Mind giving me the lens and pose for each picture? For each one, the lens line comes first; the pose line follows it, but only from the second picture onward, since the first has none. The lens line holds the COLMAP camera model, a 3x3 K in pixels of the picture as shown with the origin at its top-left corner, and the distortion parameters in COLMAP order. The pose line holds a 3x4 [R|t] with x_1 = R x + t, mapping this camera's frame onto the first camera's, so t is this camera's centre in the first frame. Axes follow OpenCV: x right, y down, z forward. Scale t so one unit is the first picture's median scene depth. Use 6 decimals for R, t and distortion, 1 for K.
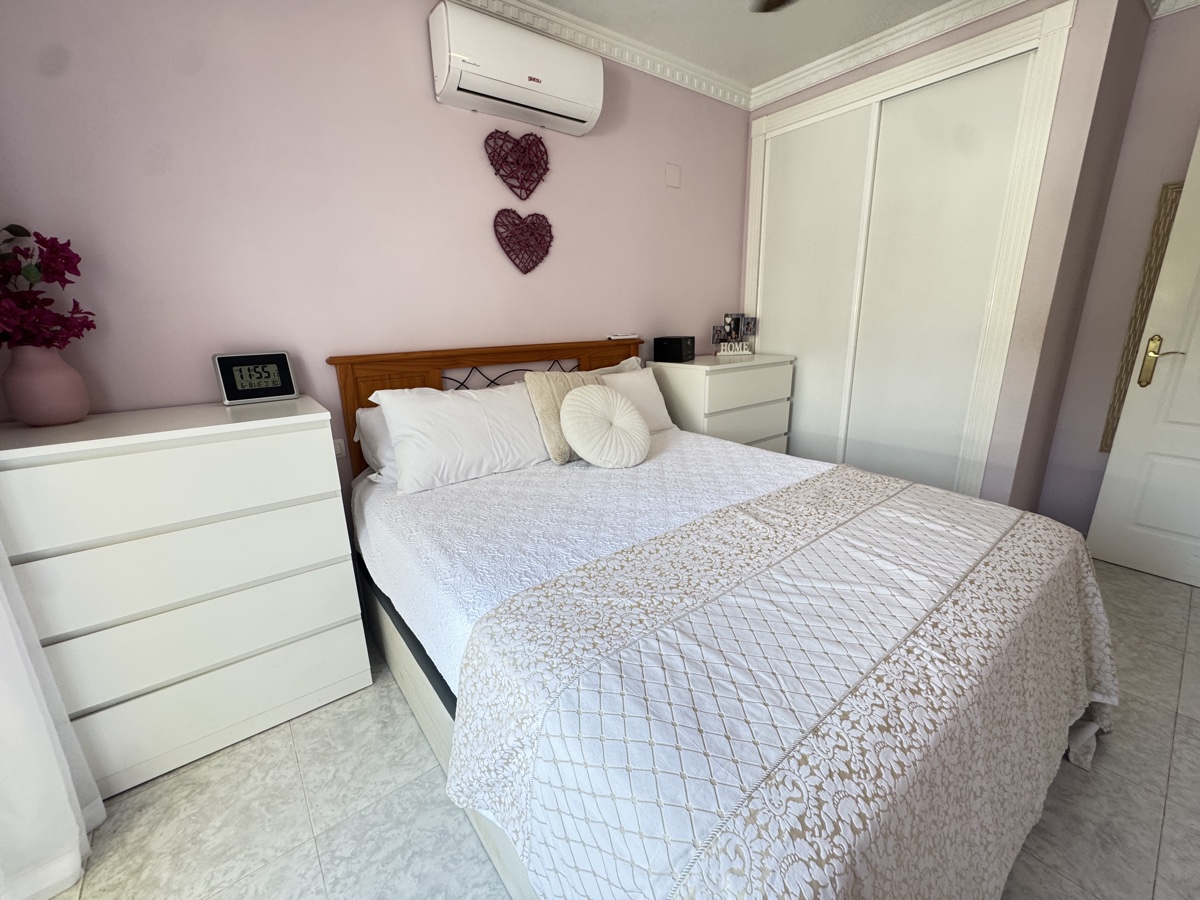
lens RADIAL K [[481.4, 0, 599.7], [0, 481.4, 449.1], [0, 0, 1]] dist [-0.004025, 0.000486]
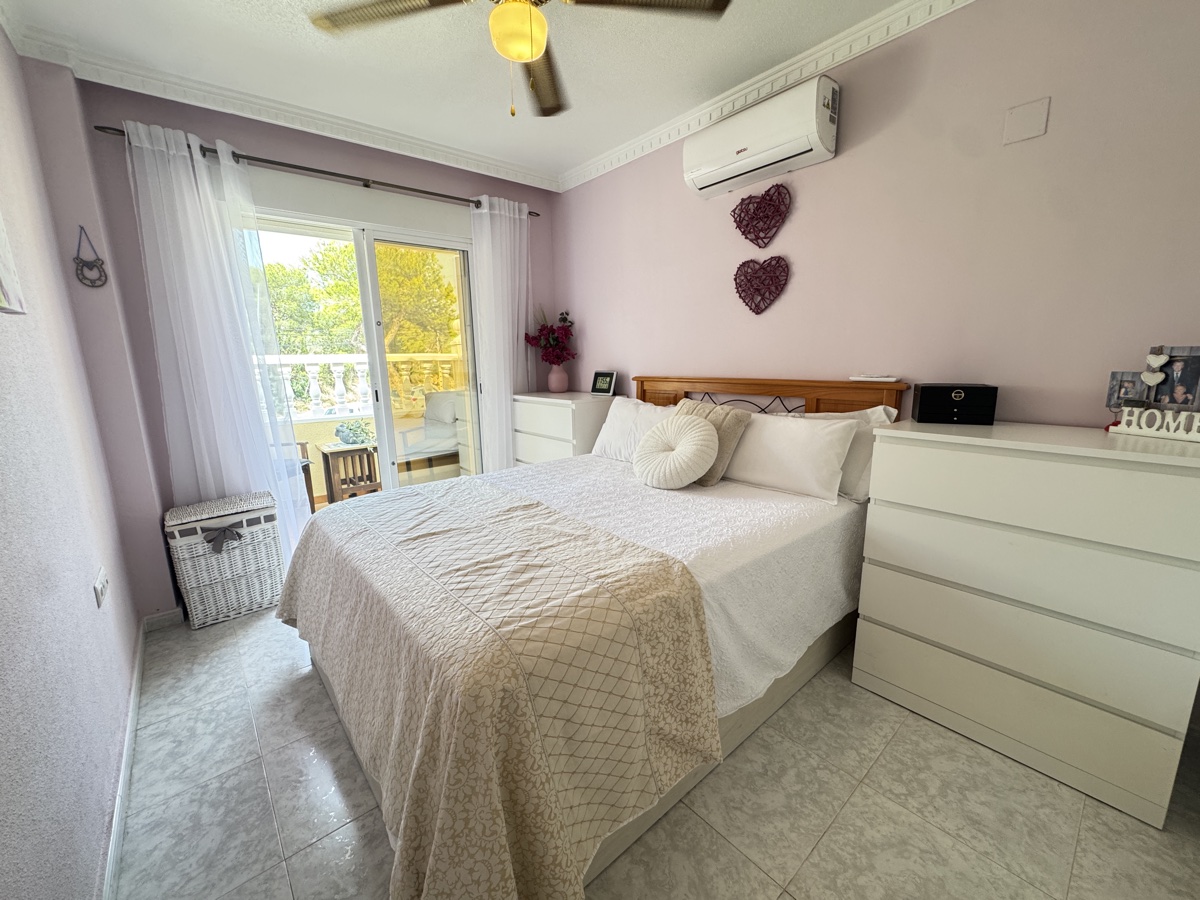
lens RADIAL K [[481.4, 0, 602.0], [0, 481.4, 451.7], [0, 0, 1]] dist [-0.004025, 0.000486]
pose [[0.035295, 0.208736, -0.977335, 1.096339], [-0.251073, 0.948431, 0.193496, -0.219169], [0.967325, 0.238553, 0.085883, 0.730884]]
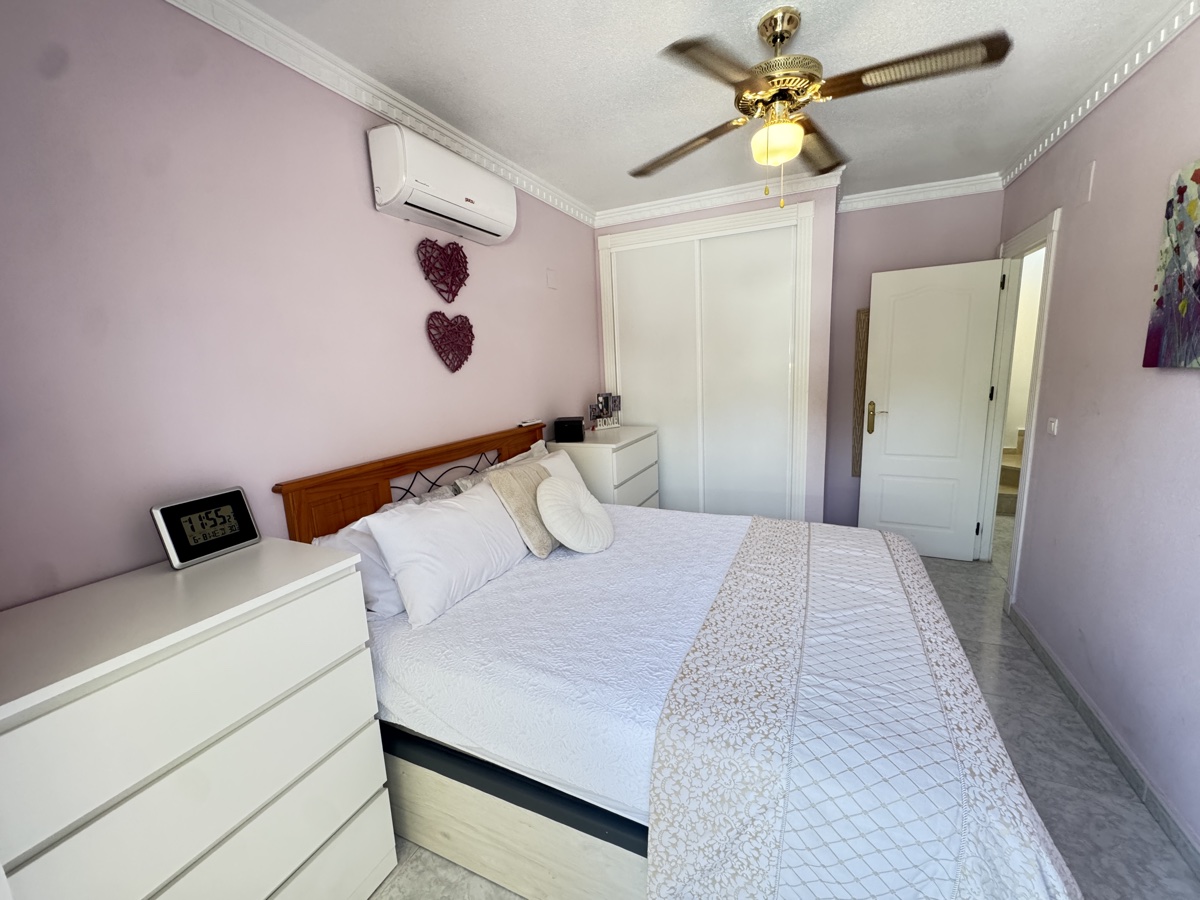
lens RADIAL K [[481.4, 0, 600.6], [0, 481.4, 448.8], [0, 0, 1]] dist [-0.004025, 0.000486]
pose [[0.887613, -0.095506, 0.450579, -0.400482], [0.145316, 0.986370, -0.077189, -0.098271], [-0.437065, 0.133990, 0.889393, -0.003067]]
